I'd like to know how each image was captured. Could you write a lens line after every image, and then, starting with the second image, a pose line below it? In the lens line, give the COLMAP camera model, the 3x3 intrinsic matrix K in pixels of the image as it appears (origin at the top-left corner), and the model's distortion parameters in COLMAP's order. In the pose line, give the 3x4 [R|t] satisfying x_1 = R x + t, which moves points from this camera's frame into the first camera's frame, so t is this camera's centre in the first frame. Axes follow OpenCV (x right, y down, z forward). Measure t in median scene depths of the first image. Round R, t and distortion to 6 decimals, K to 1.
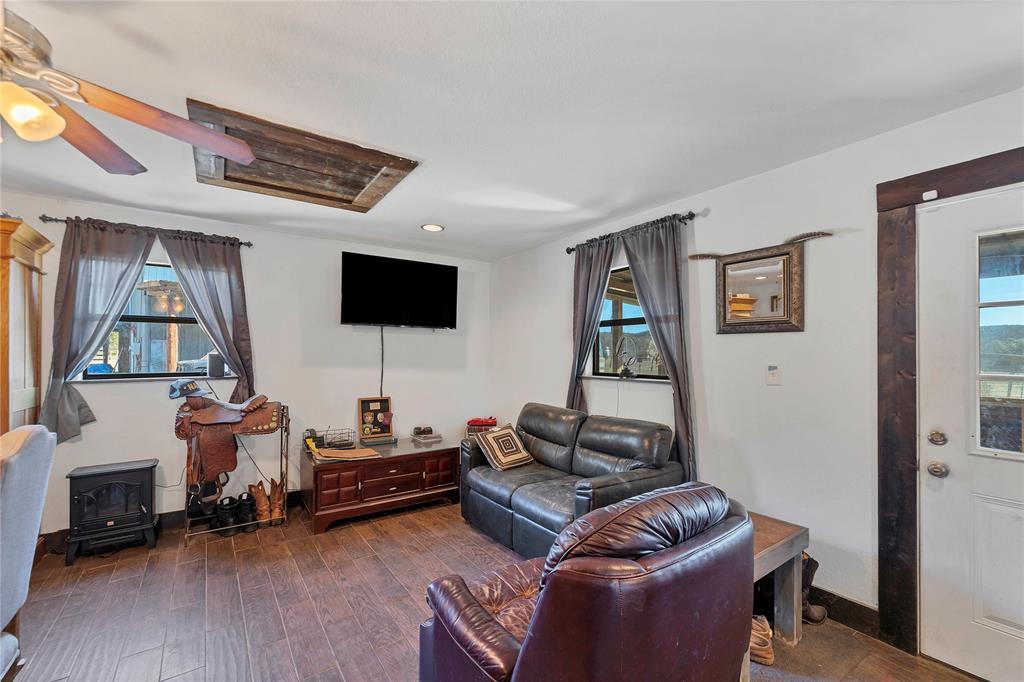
lens RADIAL K [[424.0, 0, 515.4], [0, 424.0, 353.2], [0, 0, 1]] dist [0.000714, -0.000092]
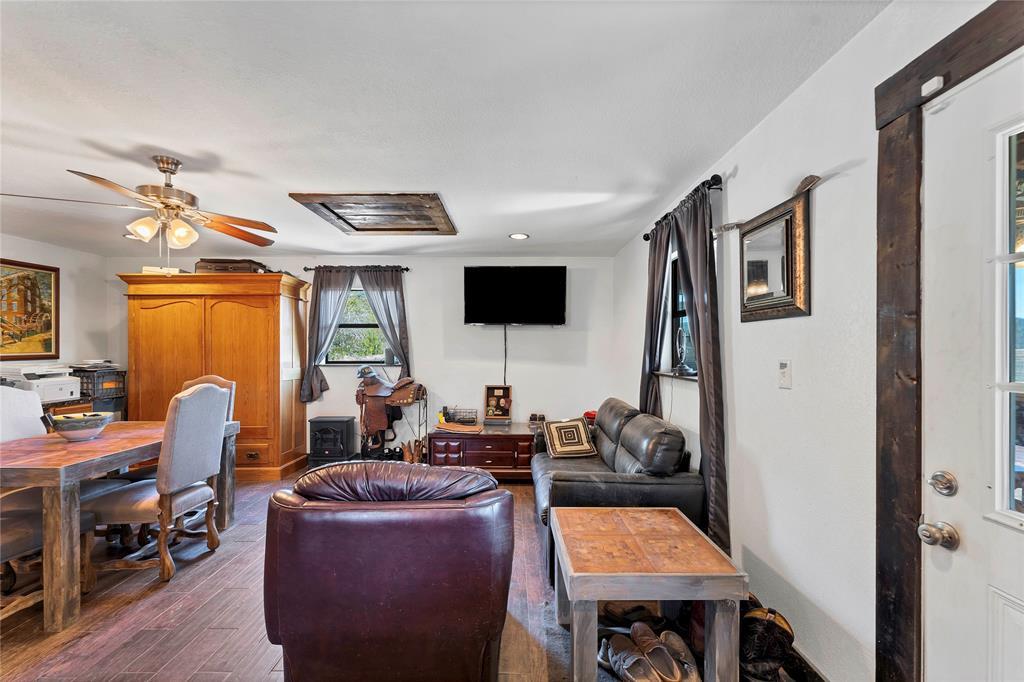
lens RADIAL K [[418.3, 0, 514.0], [0, 418.3, 351.5], [0, 0, 1]] dist [0.003200, 0.000050]
pose [[0.818529, 0.003143, -0.574457, 0.502801], [0.000367, 0.999982, 0.005994, 0.004126], [0.574465, -0.005118, 0.818513, 0.092872]]
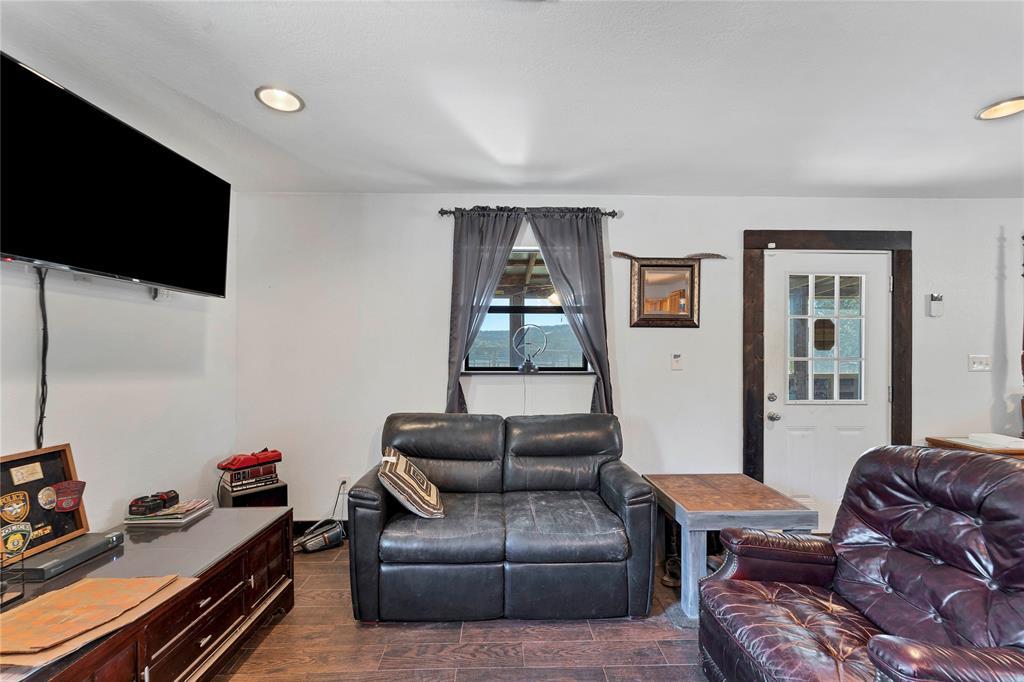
lens RADIAL K [[424.0, 0, 515.4], [0, 424.0, 353.2], [0, 0, 1]] dist [0.000714, -0.000092]
pose [[0.563298, -0.007787, 0.826217, -0.537543], [-0.001077, 0.999948, 0.010158, 0.010891], [-0.826253, -0.006612, 0.563260, 0.541940]]
